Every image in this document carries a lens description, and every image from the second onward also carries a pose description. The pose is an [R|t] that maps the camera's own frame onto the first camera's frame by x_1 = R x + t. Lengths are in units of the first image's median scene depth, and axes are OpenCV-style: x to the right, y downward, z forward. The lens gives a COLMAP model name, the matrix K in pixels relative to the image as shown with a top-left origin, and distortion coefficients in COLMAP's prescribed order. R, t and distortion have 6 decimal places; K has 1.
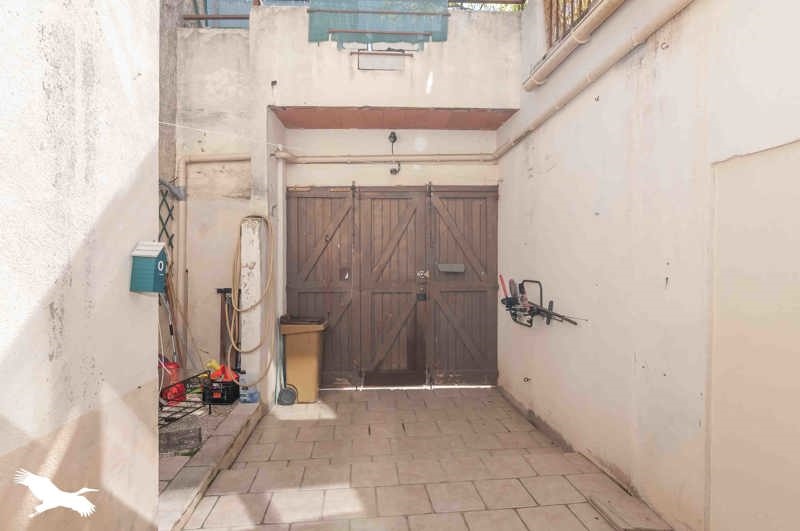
lens RADIAL K [[390.7, 0, 399.2], [0, 390.7, 263.4], [0, 0, 1]] dist [-0.000940, 0.000139]
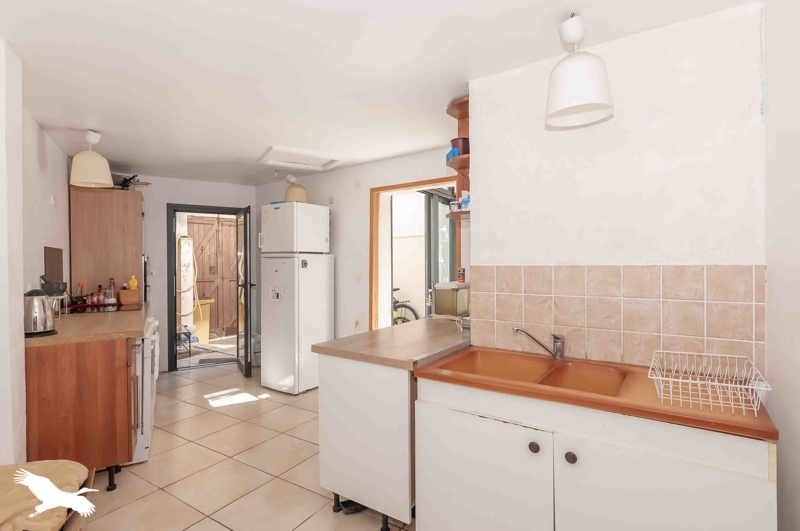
lens RADIAL K [[390.7, 0, 400.2], [0, 390.7, 264.8], [0, 0, 1]] dist [-0.000940, 0.000139]
pose [[0.645980, -0.005519, 0.763334, -1.081640], [0.002448, 0.999984, 0.005159, -0.002658], [-0.763350, -0.001464, 0.645983, -0.813947]]
